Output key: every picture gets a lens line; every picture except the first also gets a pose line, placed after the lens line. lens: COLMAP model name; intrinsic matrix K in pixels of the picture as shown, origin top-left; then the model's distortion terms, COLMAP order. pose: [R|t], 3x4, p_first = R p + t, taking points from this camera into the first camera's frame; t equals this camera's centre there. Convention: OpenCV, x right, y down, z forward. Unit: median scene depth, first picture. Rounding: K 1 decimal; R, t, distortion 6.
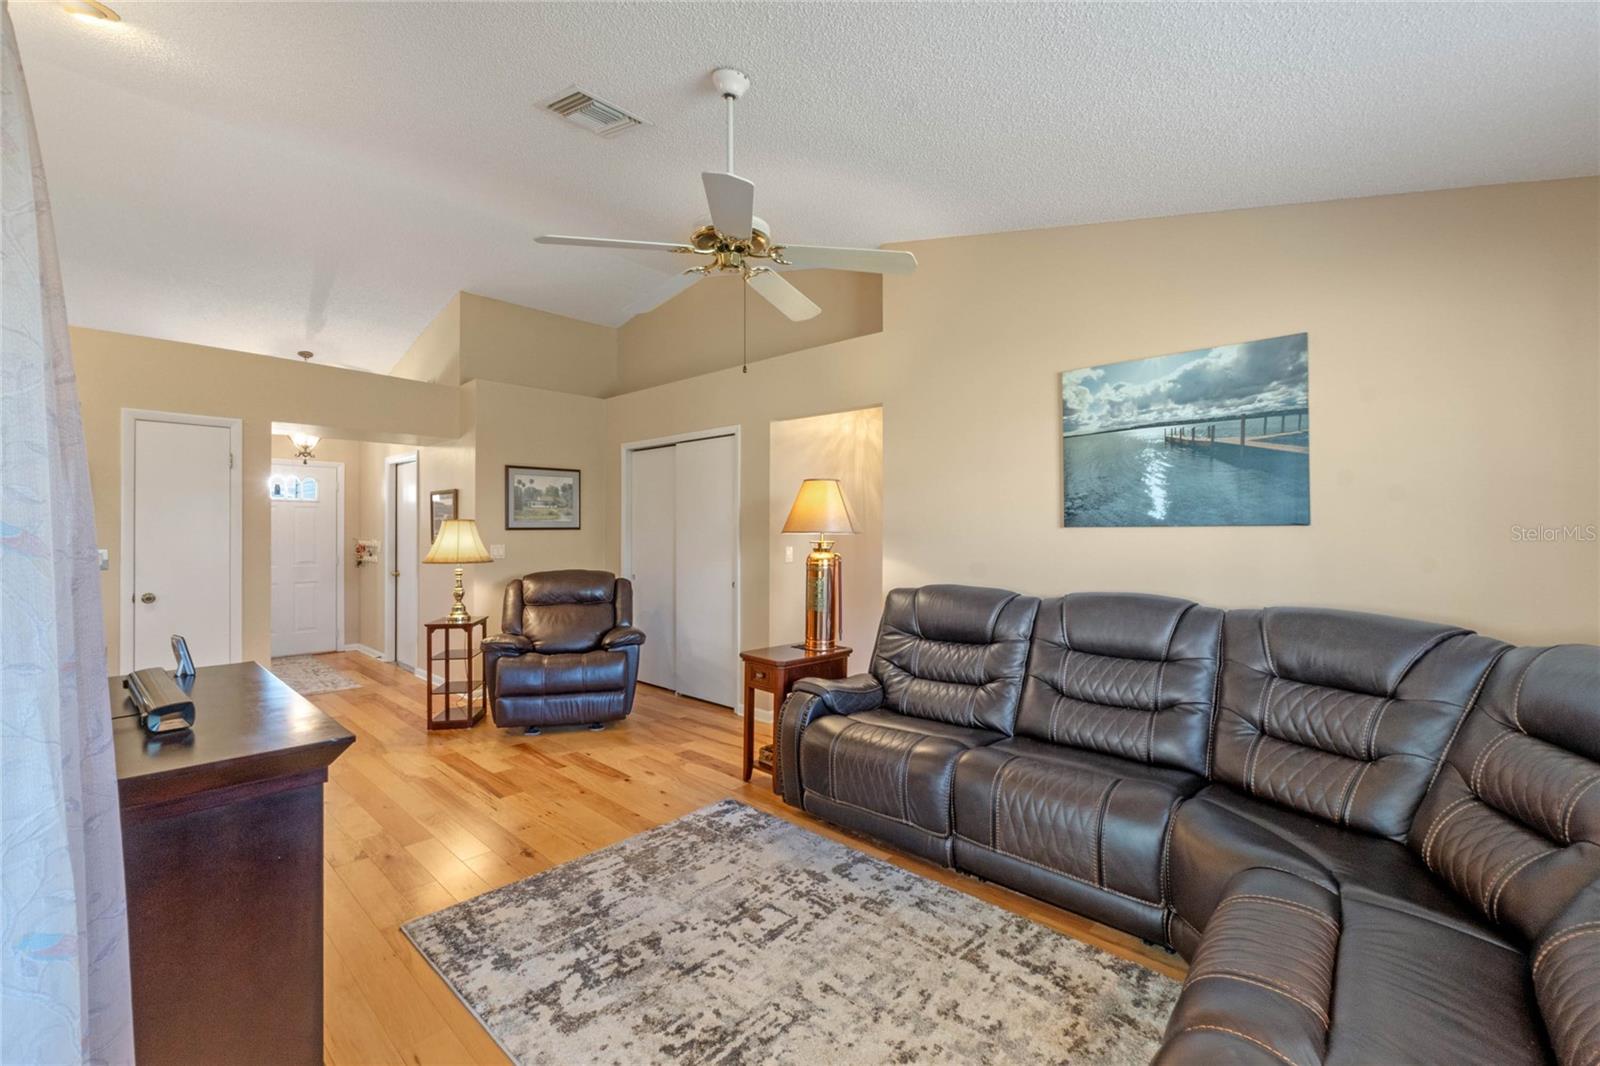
lens RADIAL K [[678.3, 0, 798.1], [0, 678.3, 523.7], [0, 0, 1]] dist [-0.001488, -0.000044]
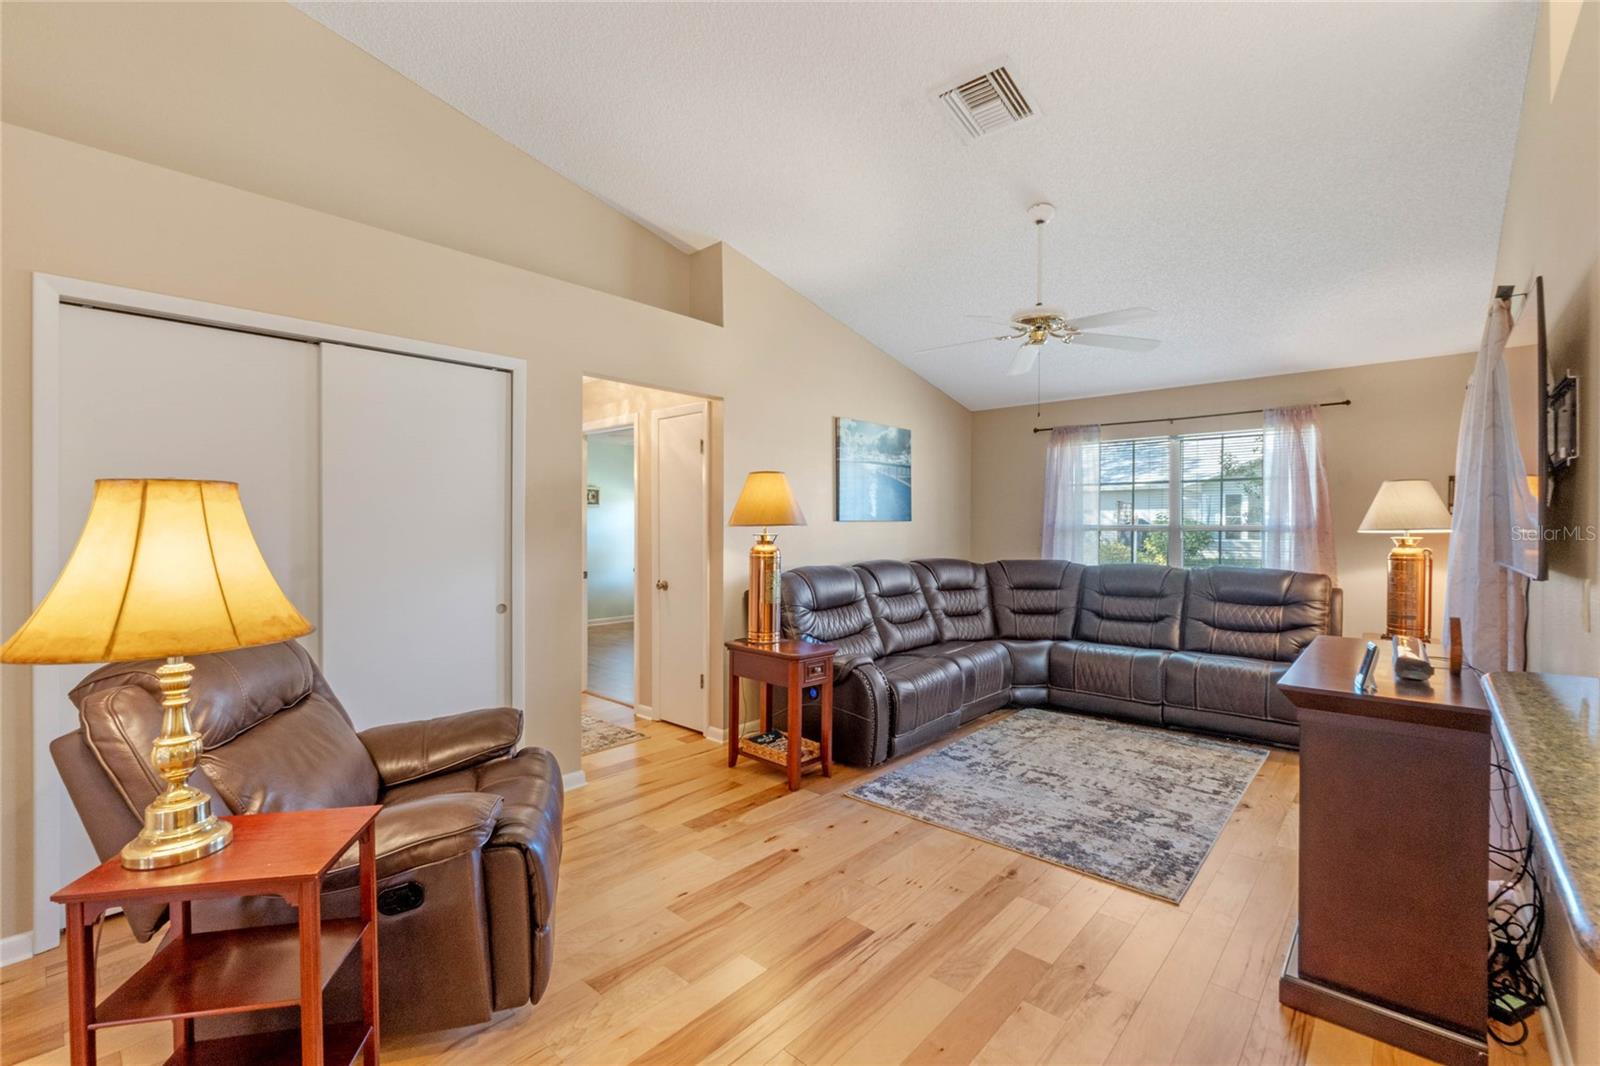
lens RADIAL K [[687.3, 0, 805.6], [0, 687.3, 526.6], [0, 0, 1]] dist [-0.014414, -0.000140]
pose [[-0.025070, -0.001906, 0.999684, -1.416929], [-0.008746, 0.999960, 0.001687, 0.019447], [-0.999647, -0.008701, -0.025086, 1.405421]]
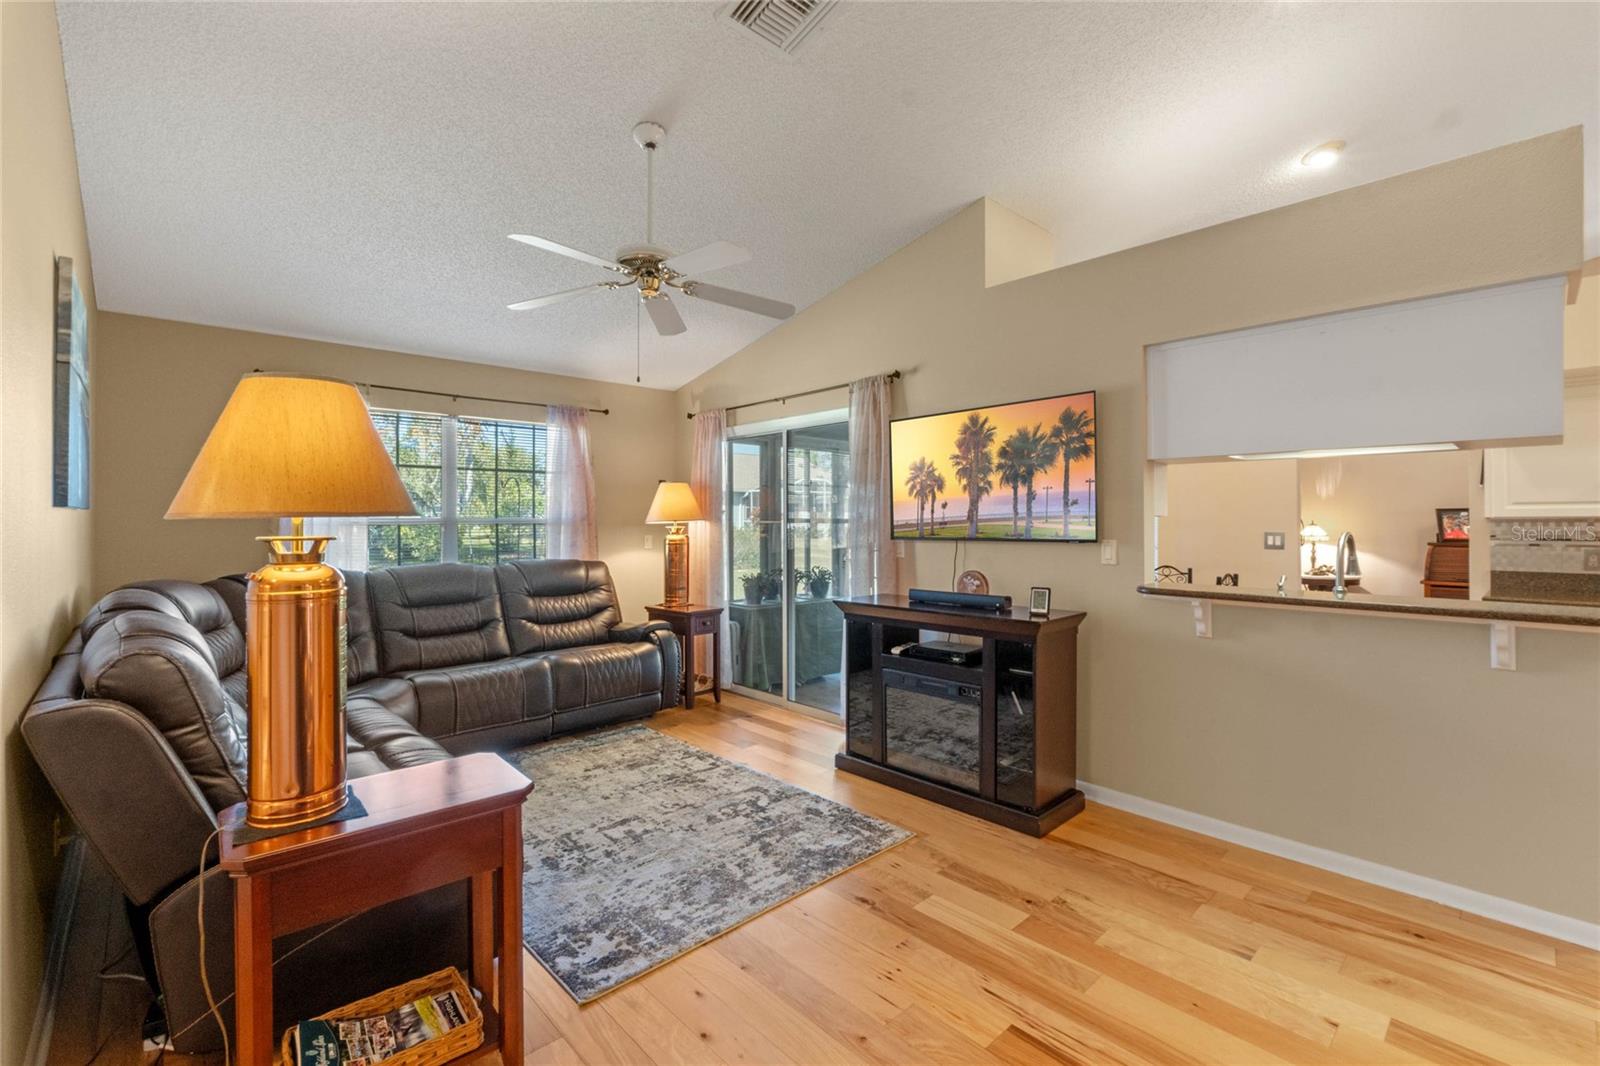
lens RADIAL K [[693.0, 0, 797.8], [0, 693.0, 522.6], [0, 0, 1]] dist [0.001052, 0.000021]
pose [[-0.997403, -0.000075, 0.072024, -0.407177], [-0.000167, 0.999999, -0.001271, 0.023893], [-0.072024, -0.001279, -0.997402, 1.999961]]
